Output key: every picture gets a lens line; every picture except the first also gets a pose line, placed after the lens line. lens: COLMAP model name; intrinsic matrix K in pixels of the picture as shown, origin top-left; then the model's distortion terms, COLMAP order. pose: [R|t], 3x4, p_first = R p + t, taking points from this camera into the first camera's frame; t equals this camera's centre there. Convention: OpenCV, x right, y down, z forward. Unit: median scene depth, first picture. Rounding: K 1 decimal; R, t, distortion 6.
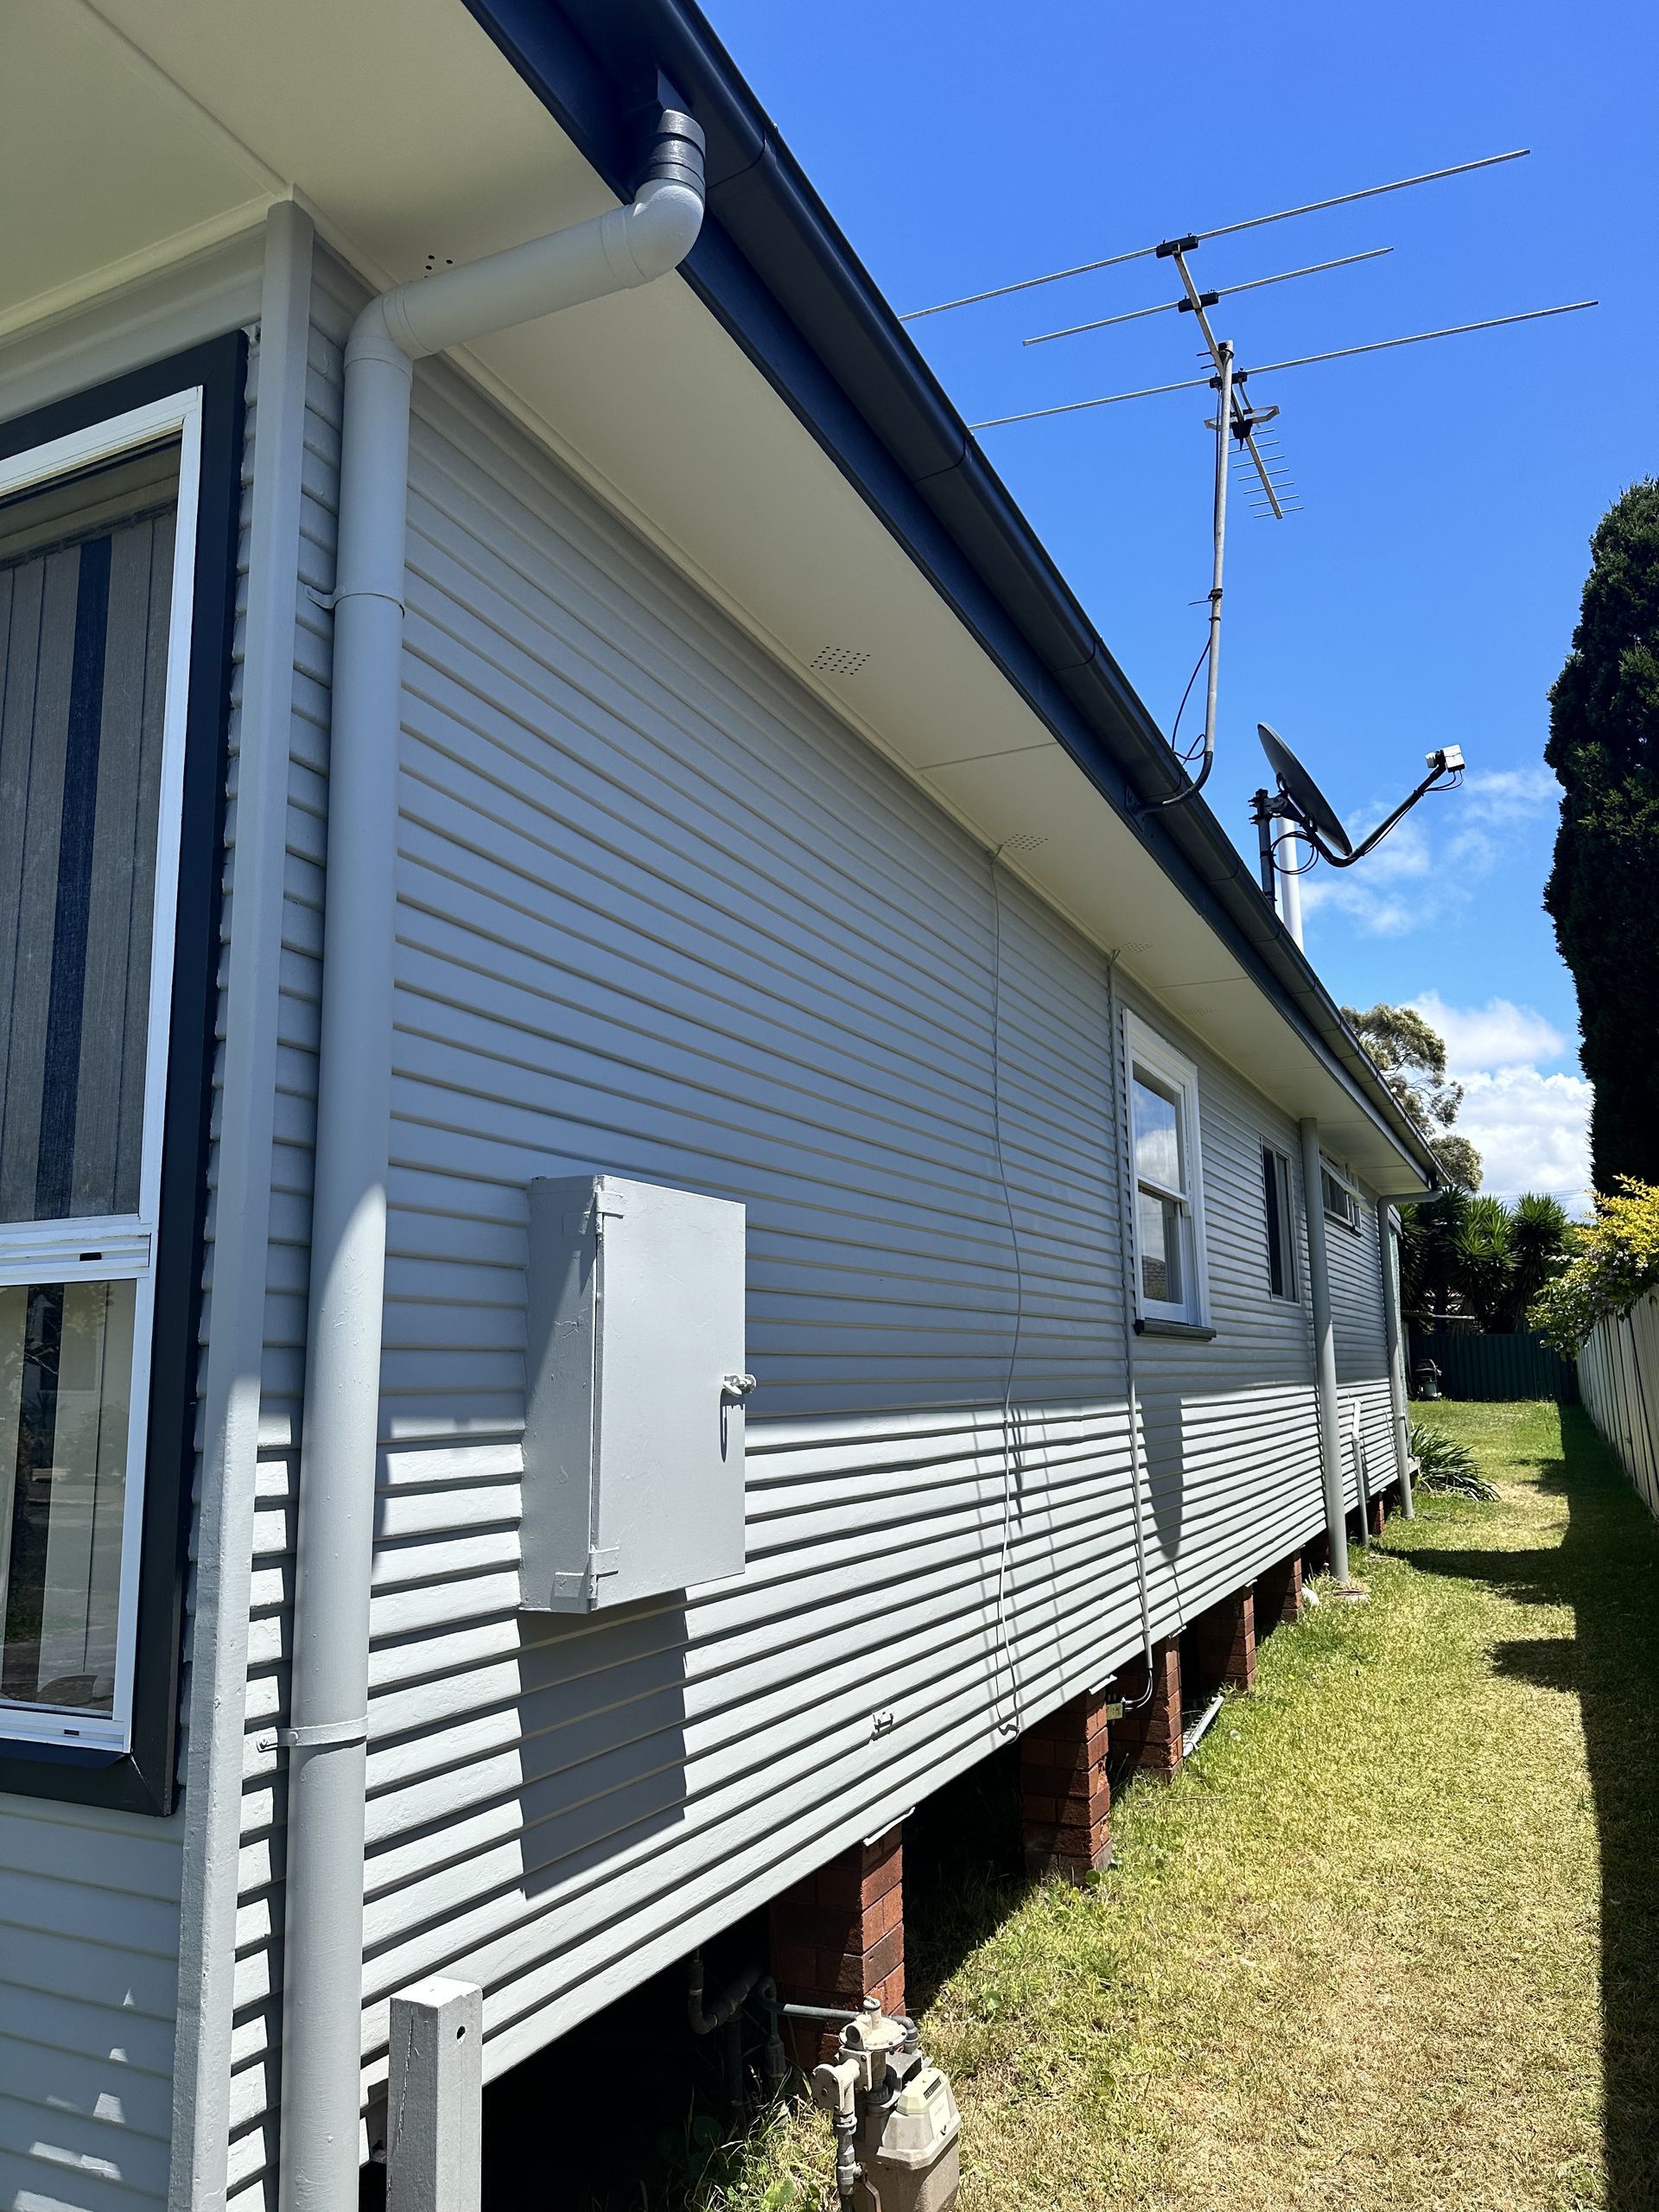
lens RADIAL K [[1558.1, 0, 816.4], [0, 1558.1, 1109.8], [0, 0, 1]] dist [0.020066, -0.006646]
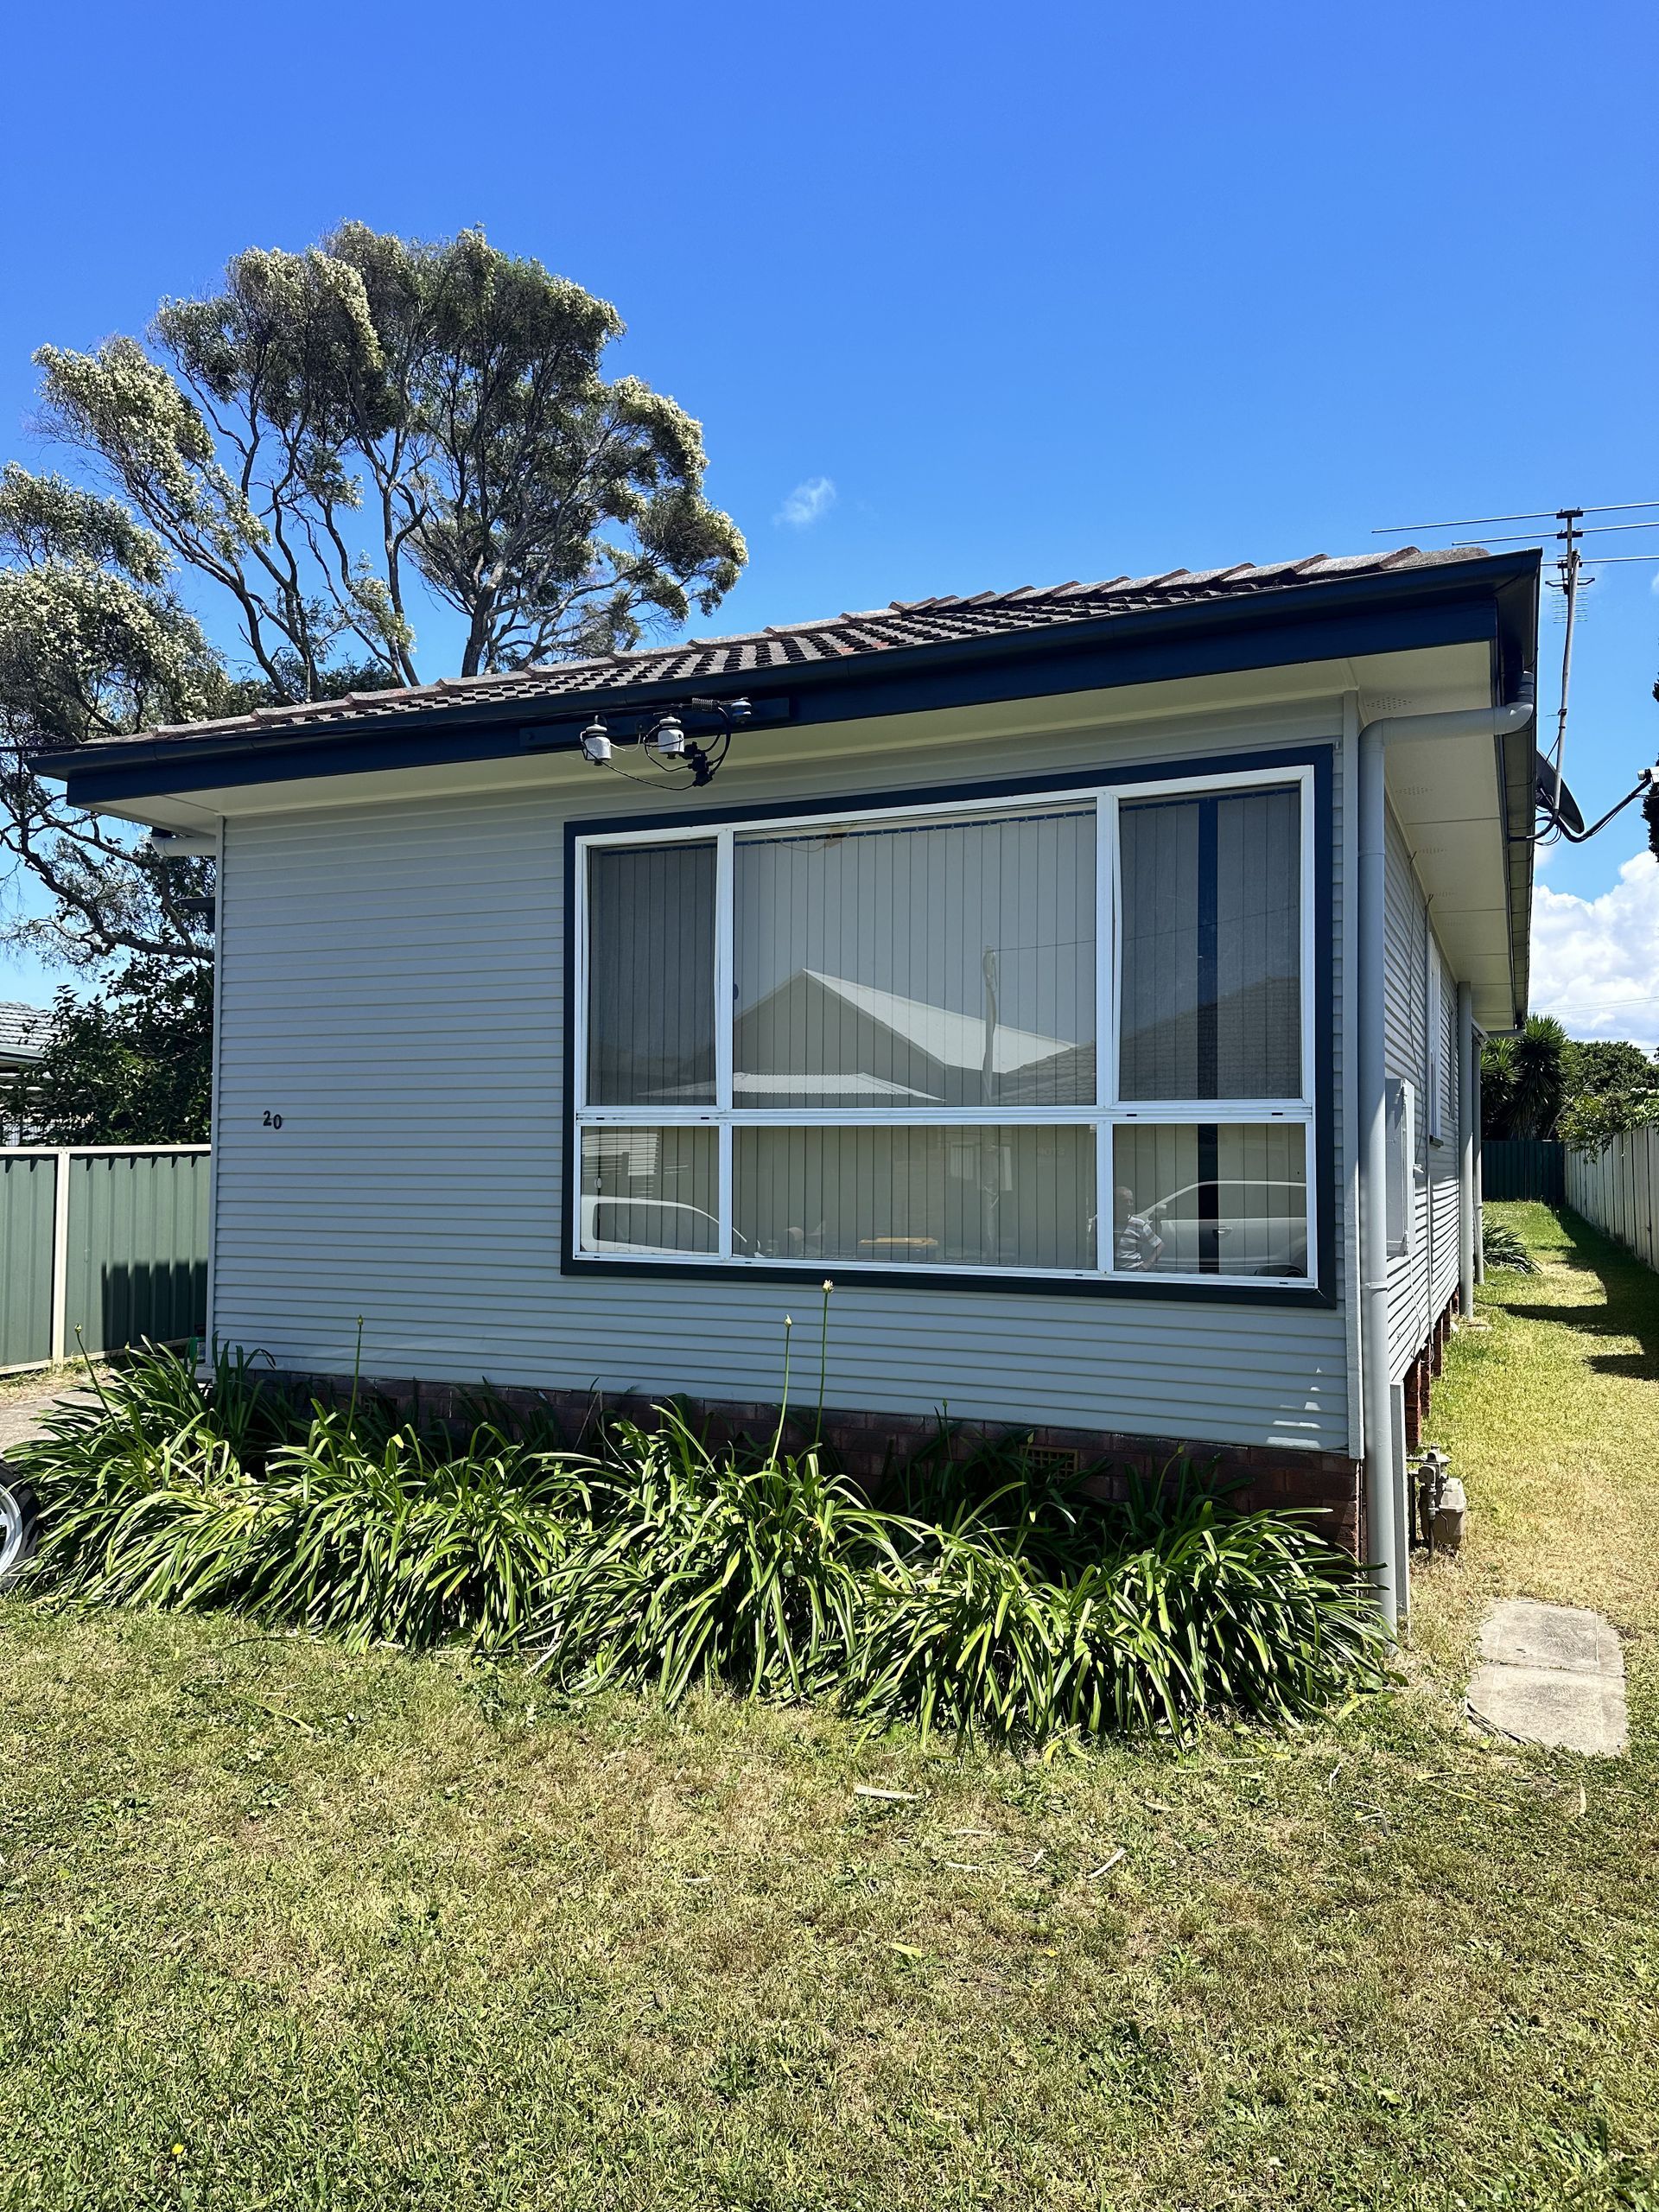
lens RADIAL K [[1558.1, 0, 841.6], [0, 1558.1, 1107.7], [0, 0, 1]] dist [0.020066, -0.006646]
pose [[0.999284, 0.019609, 0.032361, -0.305212], [-0.023642, 0.991318, 0.129345, -0.057223], [-0.029544, -0.130017, 0.991071, -0.378973]]
